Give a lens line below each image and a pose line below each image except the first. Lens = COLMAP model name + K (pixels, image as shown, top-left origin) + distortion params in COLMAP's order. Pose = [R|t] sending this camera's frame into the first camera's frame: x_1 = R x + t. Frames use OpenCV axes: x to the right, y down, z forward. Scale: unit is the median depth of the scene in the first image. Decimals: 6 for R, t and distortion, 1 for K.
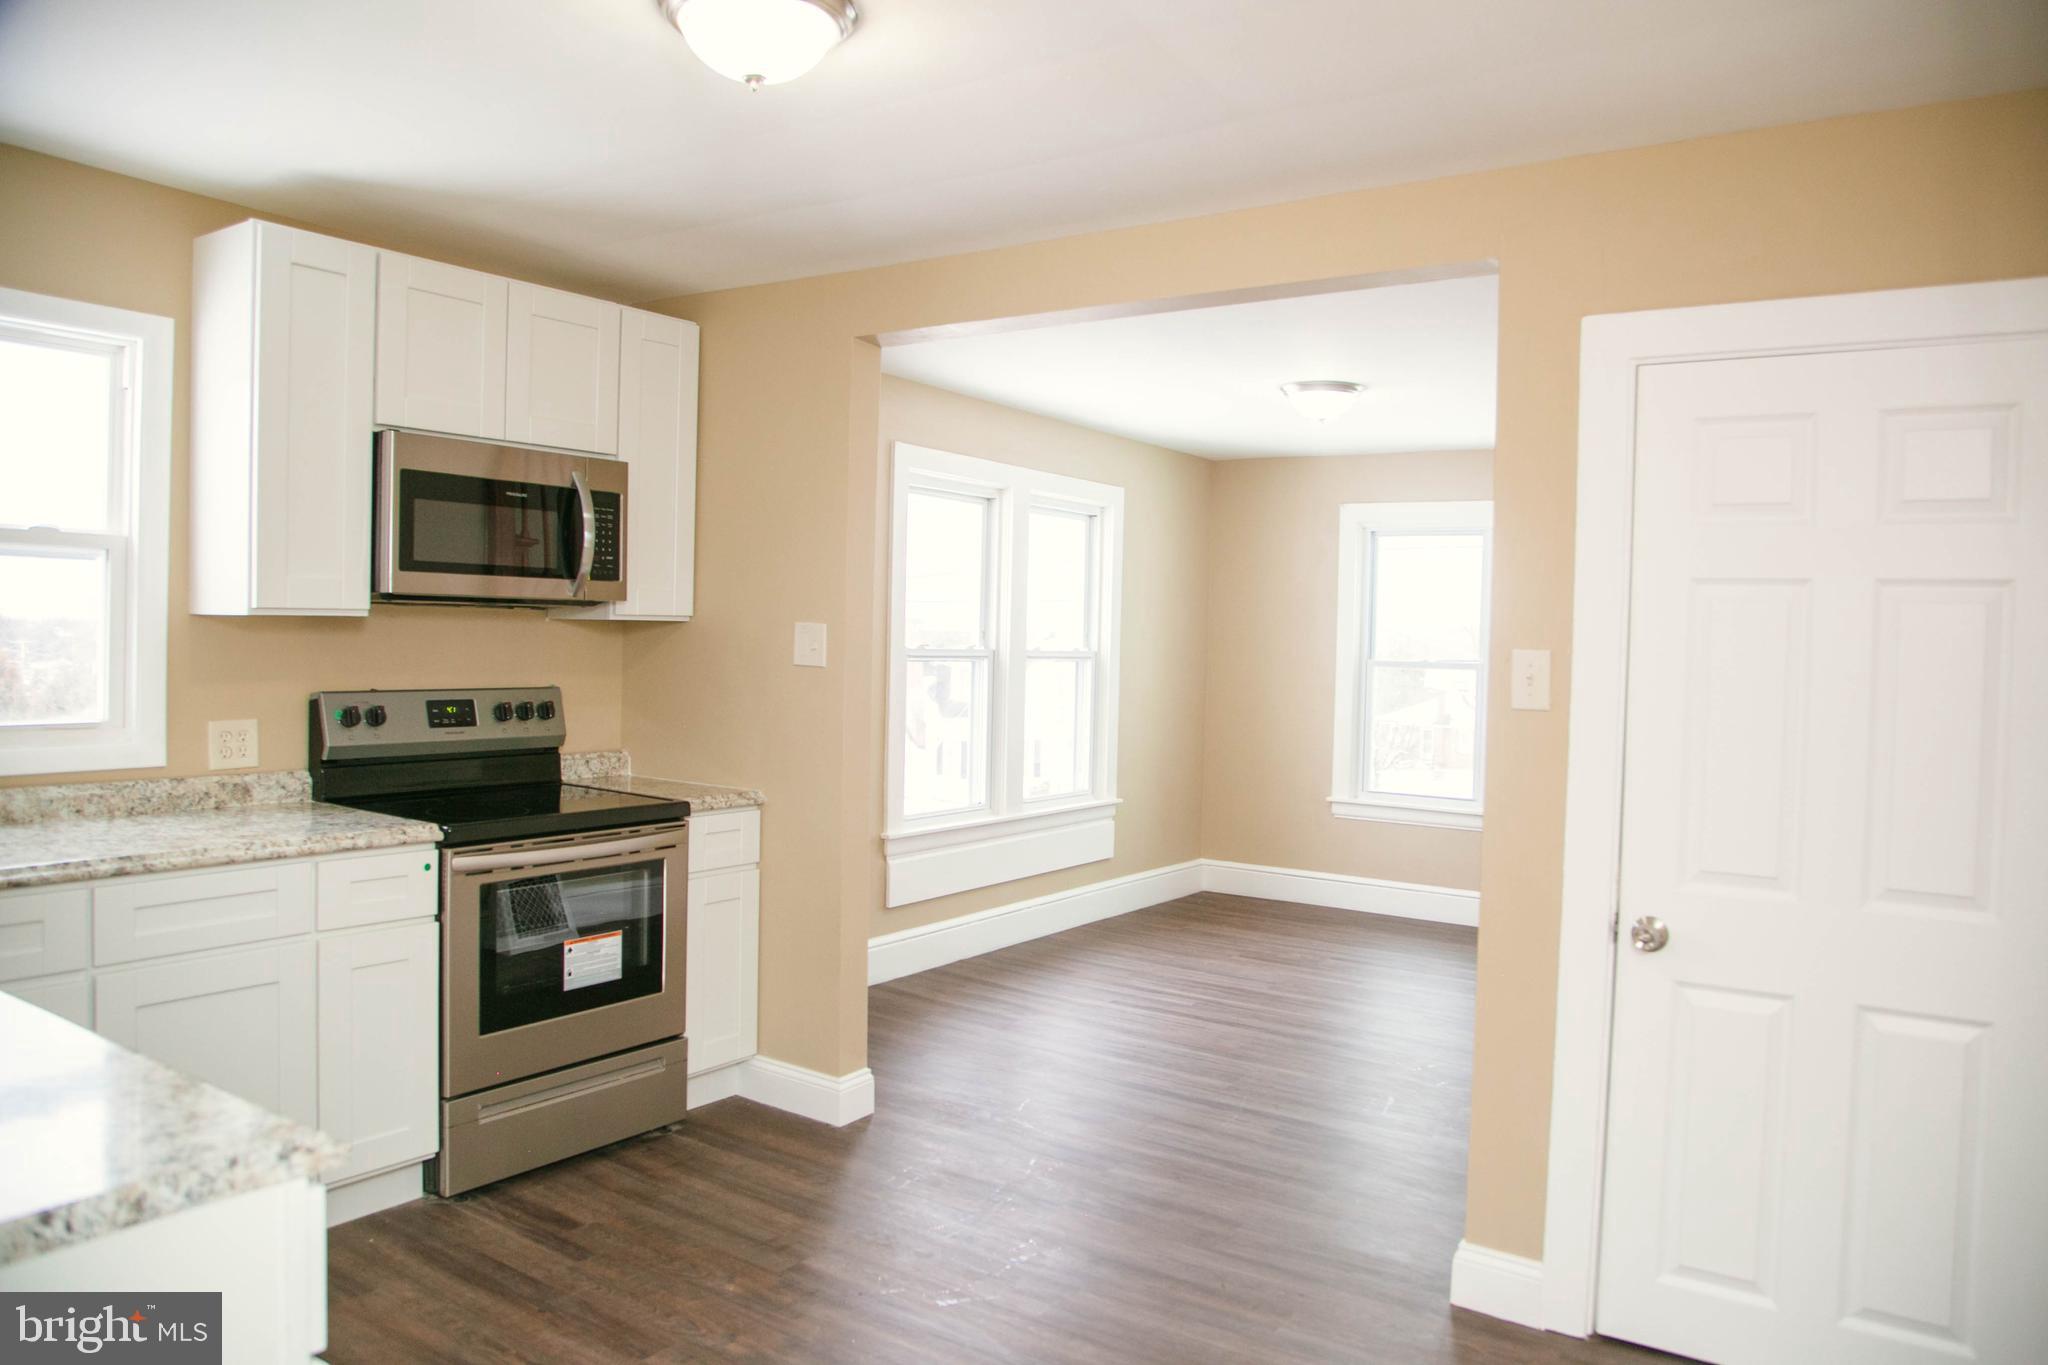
lens RADIAL K [[1419.8, 0, 1024.7], [0, 1419.8, 668.6], [0, 0, 1]] dist [-0.118883, 0.072656]
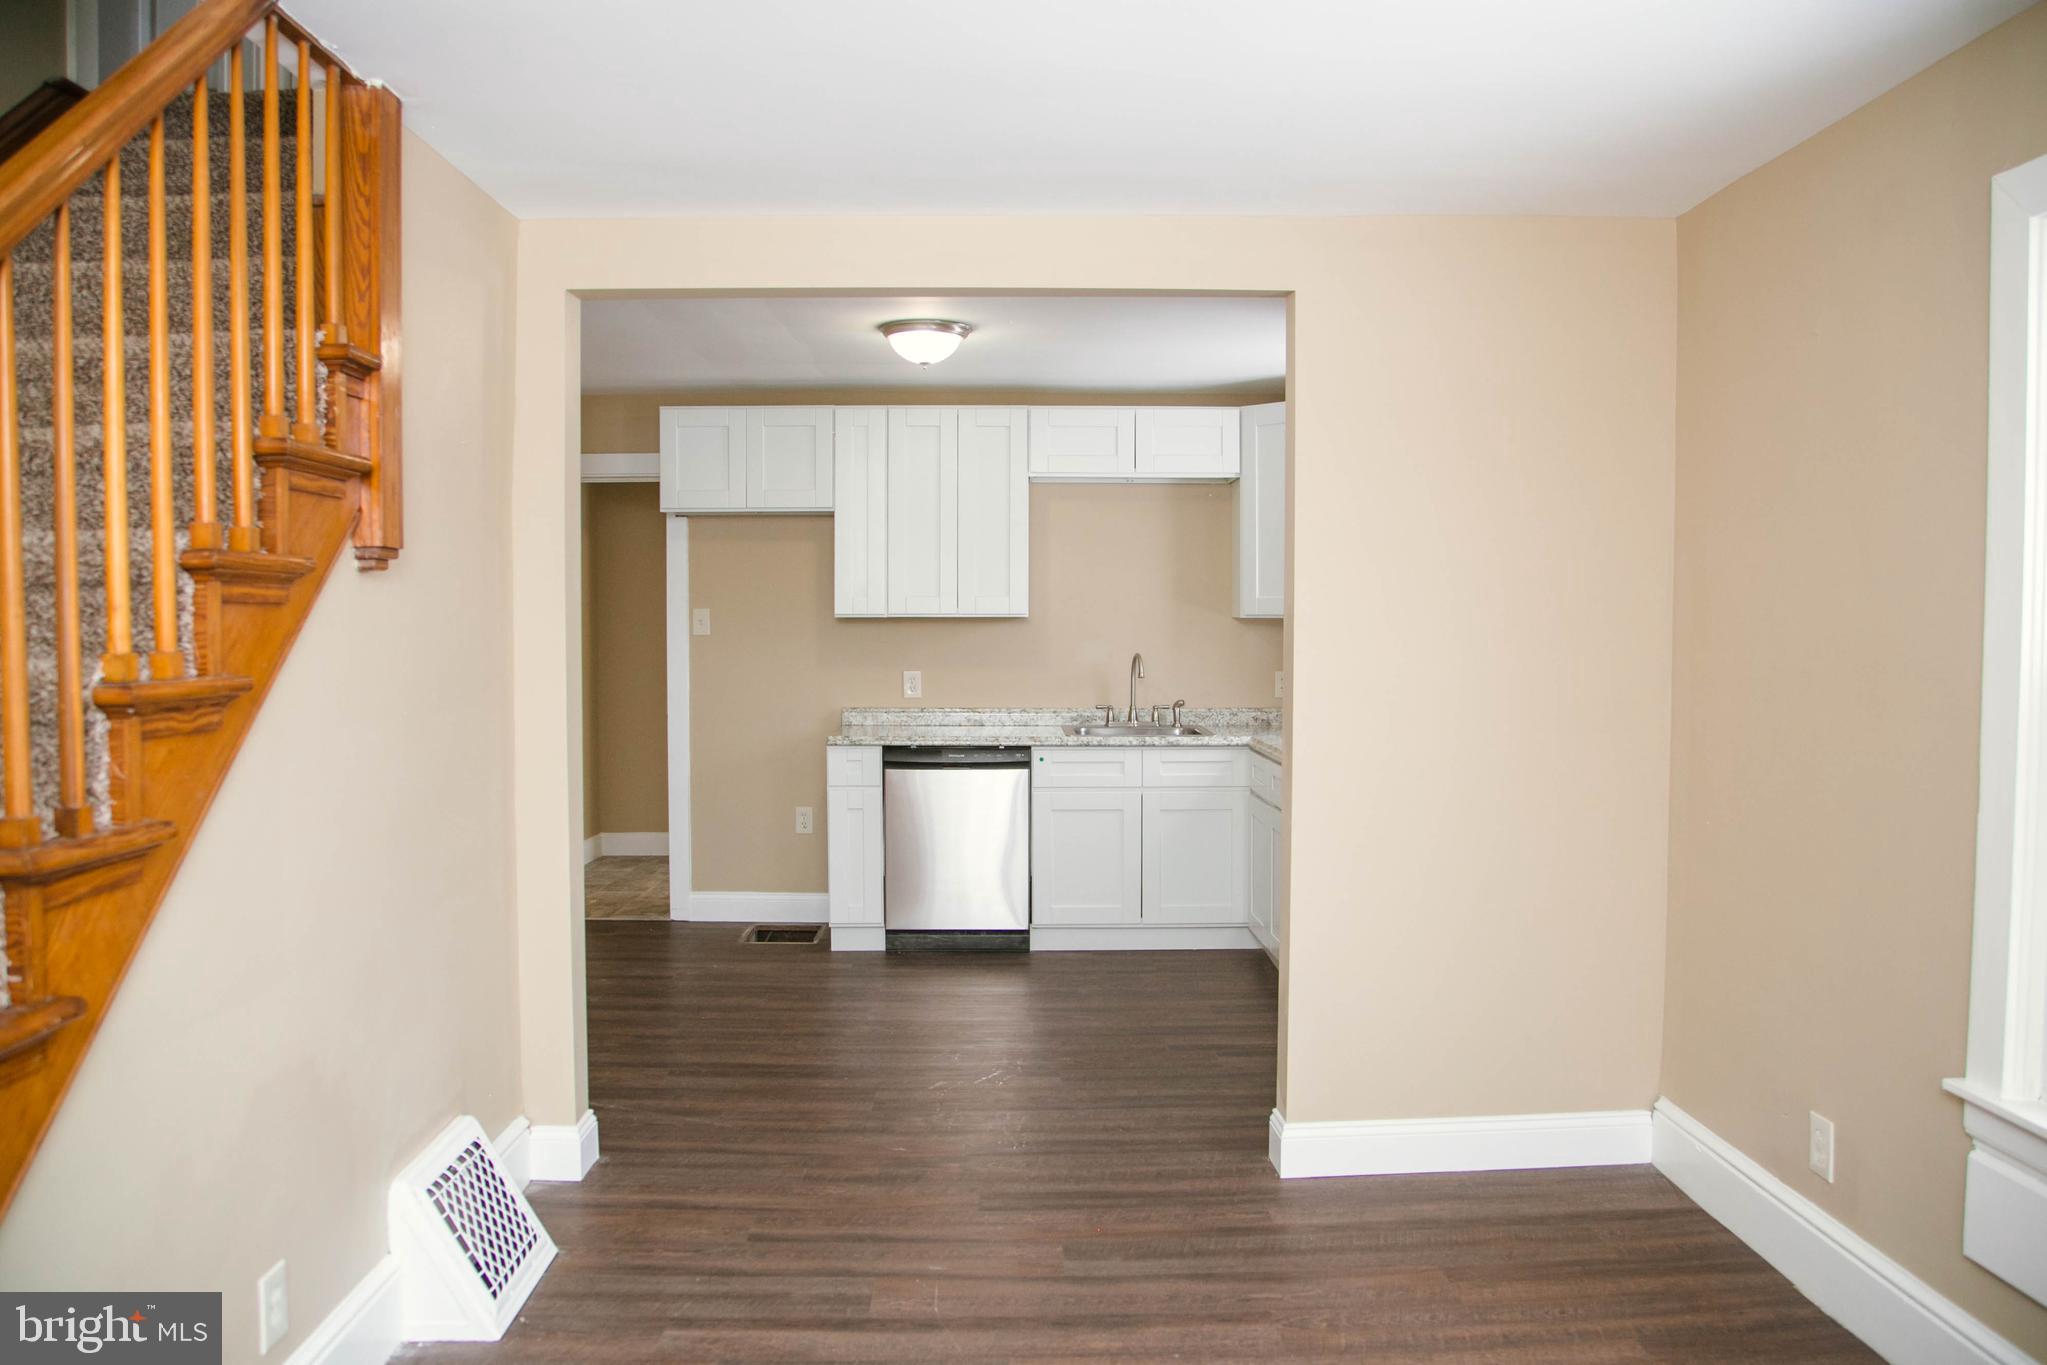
lens RADIAL K [[1464.1, 0, 1034.1], [0, 1464.1, 673.6], [0, 0, 1]] dist [-0.117119, 0.064184]
pose [[-0.808025, -0.002591, -0.589142, 0.648272], [-0.033969, 0.998532, 0.042198, -0.032976], [0.588168, 0.054110, -0.806927, 1.930916]]
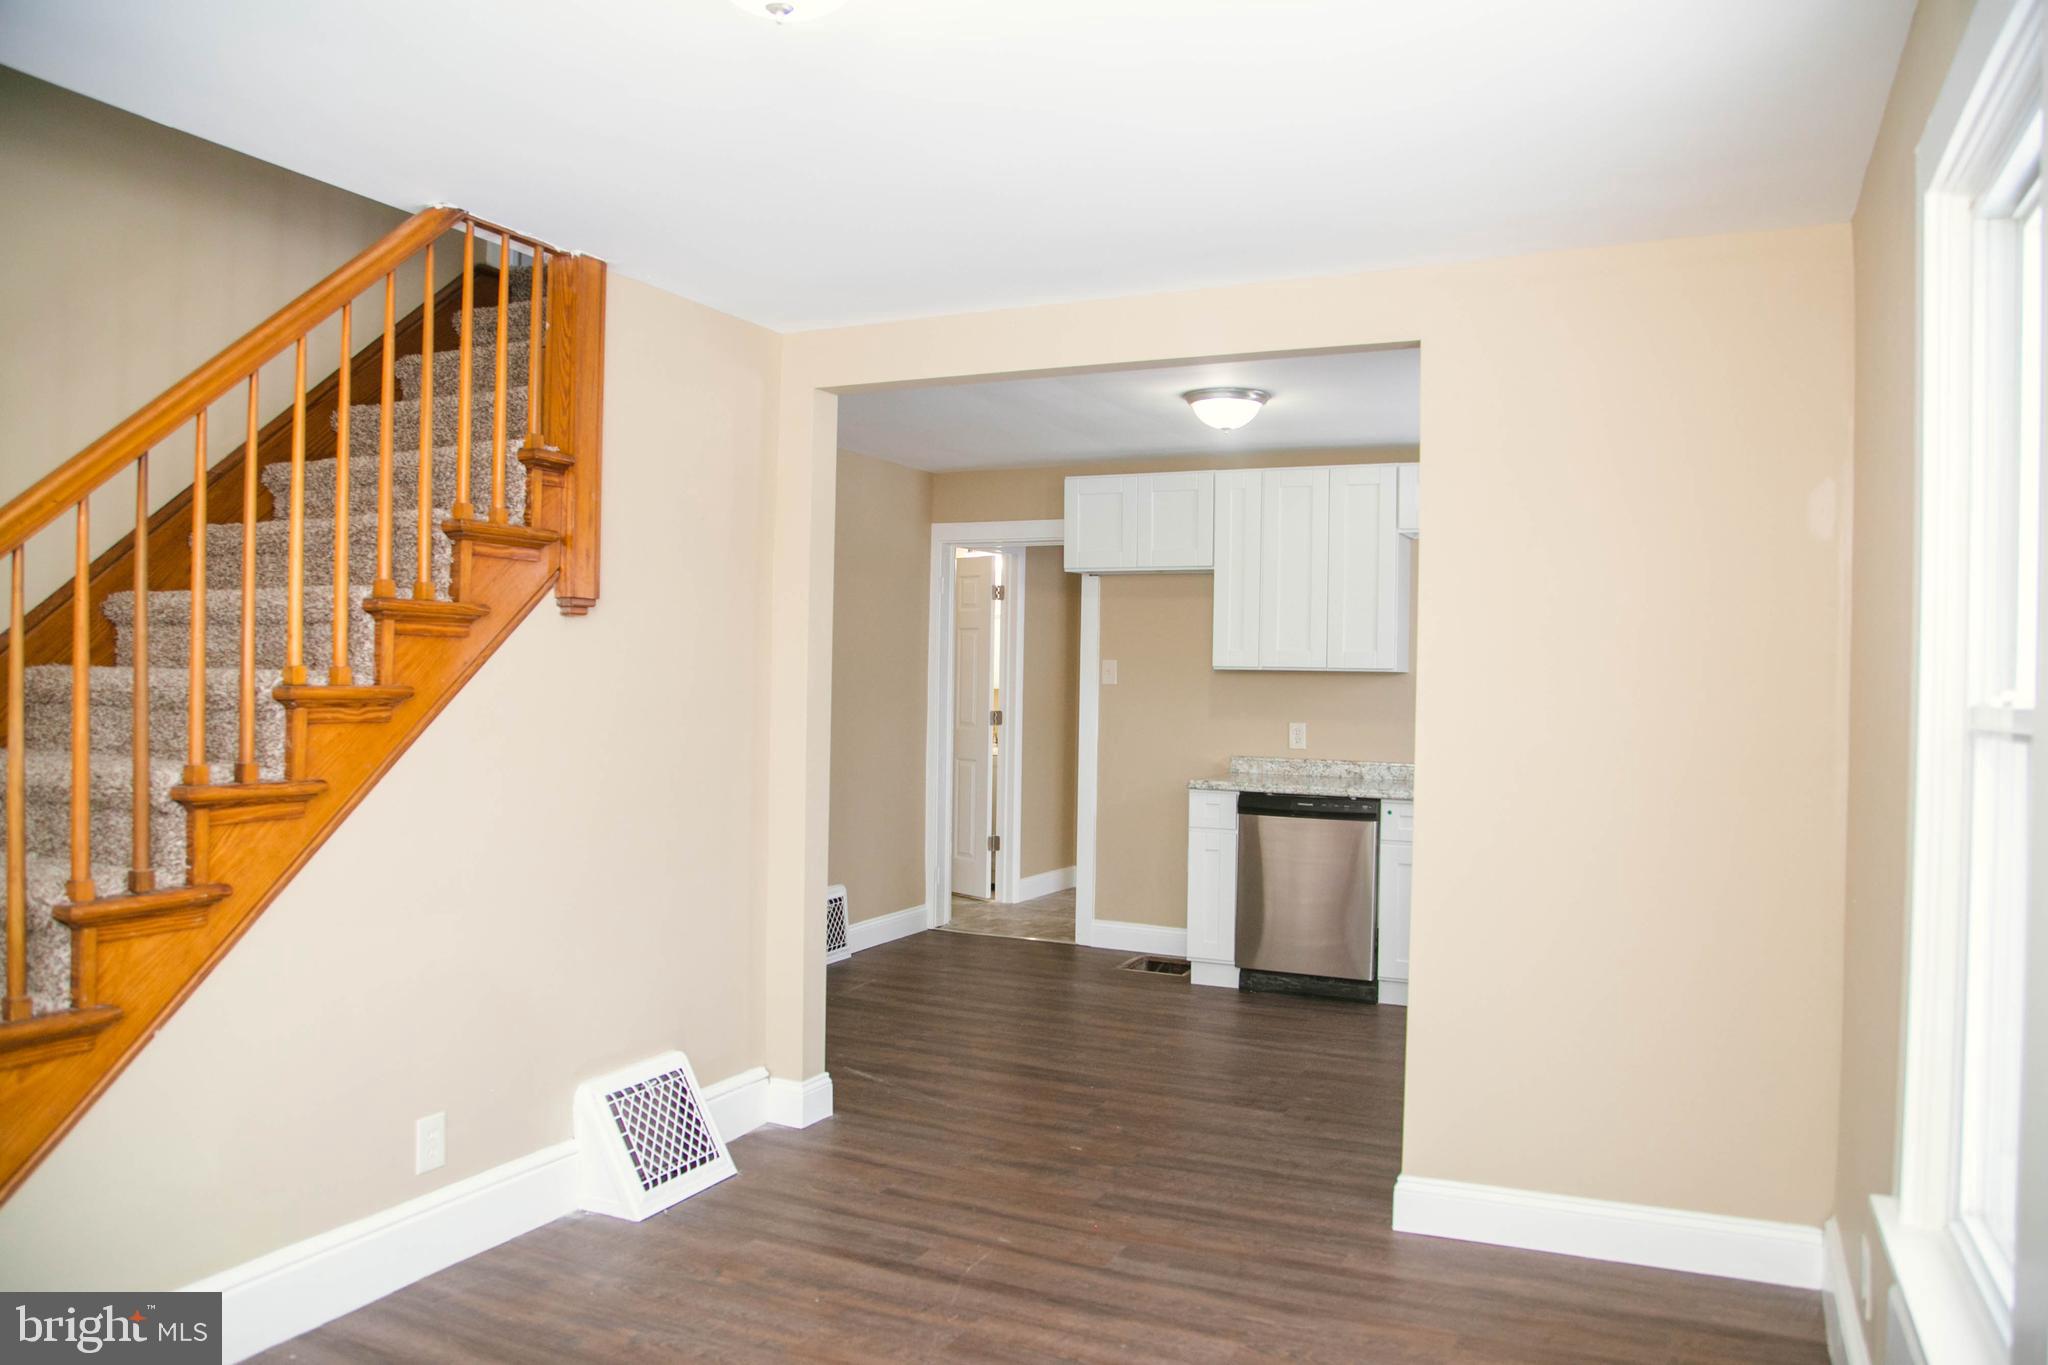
lens RADIAL K [[1464.8, 0, 1034.6], [0, 1464.8, 673.6], [0, 0, 1]] dist [-0.117119, 0.064184]
pose [[-0.984810, -0.042340, -0.168396, 0.329591], [-0.046064, 0.998772, 0.018264, -0.036213], [0.167416, 0.025743, -0.985550, 2.176739]]
